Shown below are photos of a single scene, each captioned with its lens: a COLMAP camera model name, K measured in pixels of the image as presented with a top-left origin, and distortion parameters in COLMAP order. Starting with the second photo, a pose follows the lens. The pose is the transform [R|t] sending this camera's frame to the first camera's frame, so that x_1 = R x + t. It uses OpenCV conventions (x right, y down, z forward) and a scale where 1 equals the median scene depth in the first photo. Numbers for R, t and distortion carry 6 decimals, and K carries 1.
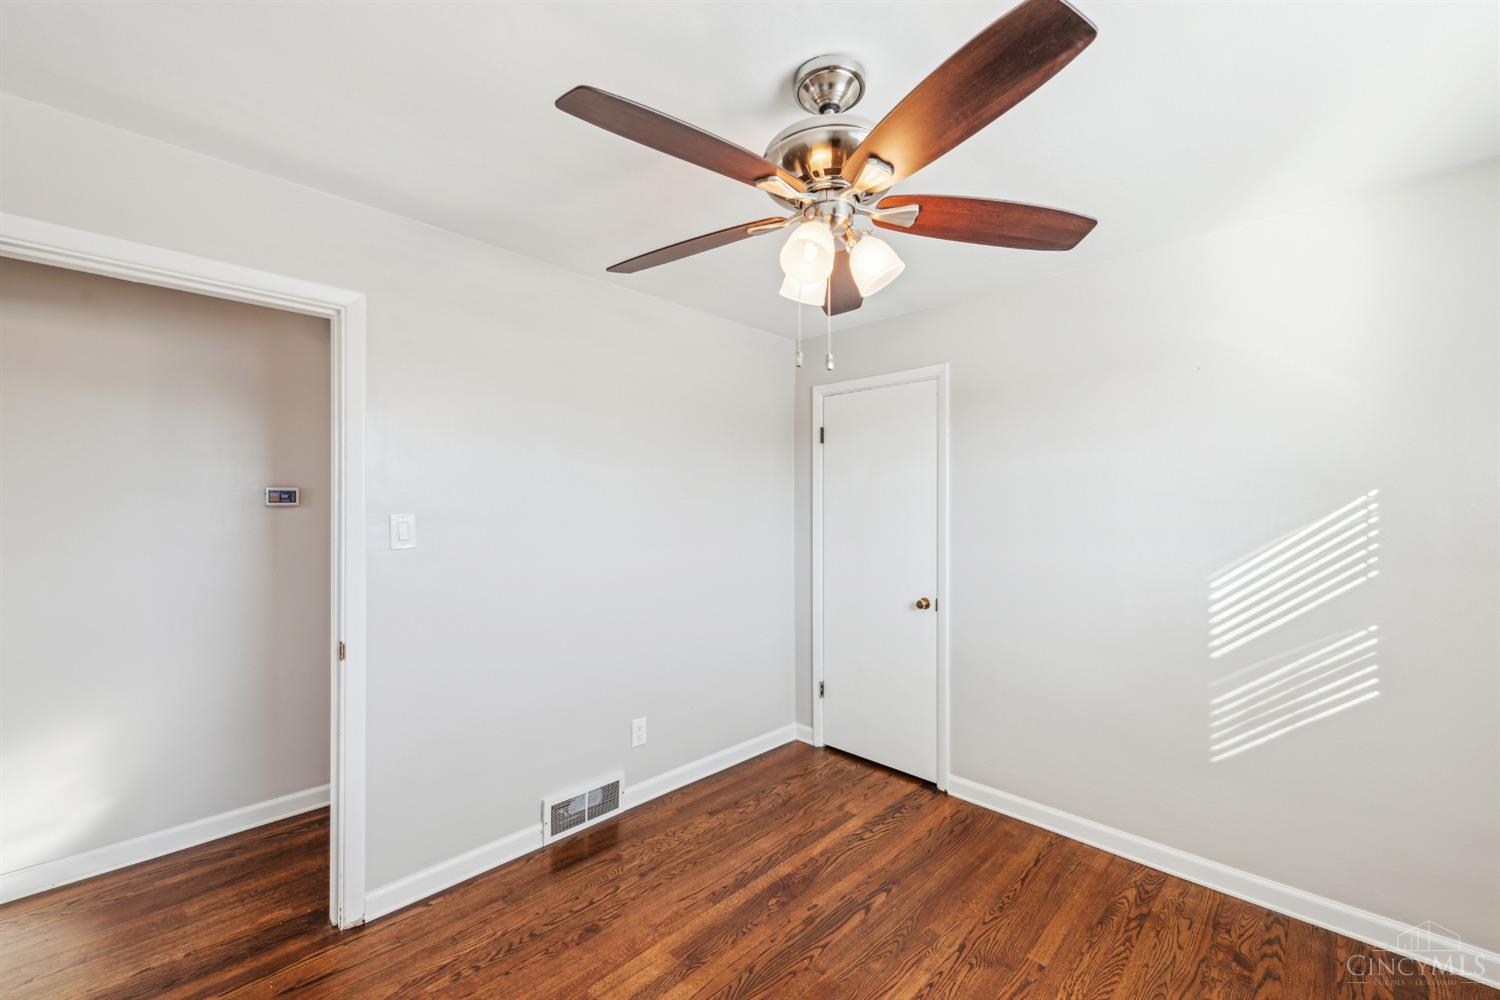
lens RADIAL K [[591.7, 0, 756.0], [0, 591.7, 502.2], [0, 0, 1]] dist [-0.000566, -0.000224]
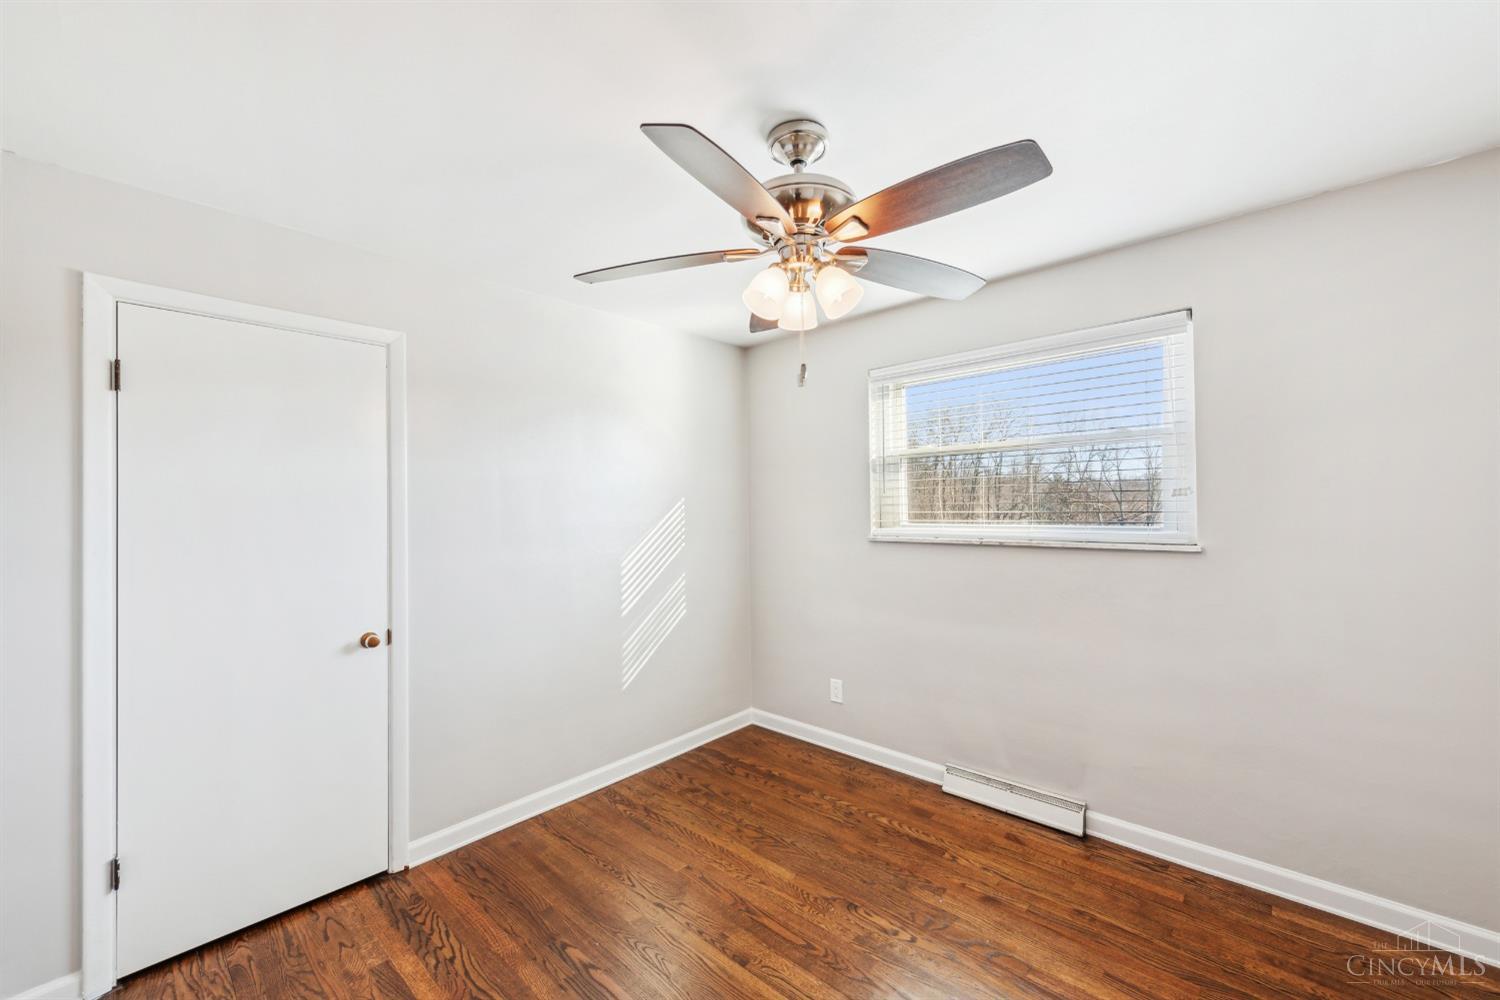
lens RADIAL K [[591.7, 0, 756.0], [0, 591.7, 502.2], [0, 0, 1]] dist [-0.000566, -0.000224]
pose [[-0.037055, 0.008190, 0.999280, -0.615392], [0.006743, 0.999946, -0.007945, 0.006061], [-0.999290, 0.006444, -0.037108, 0.682933]]
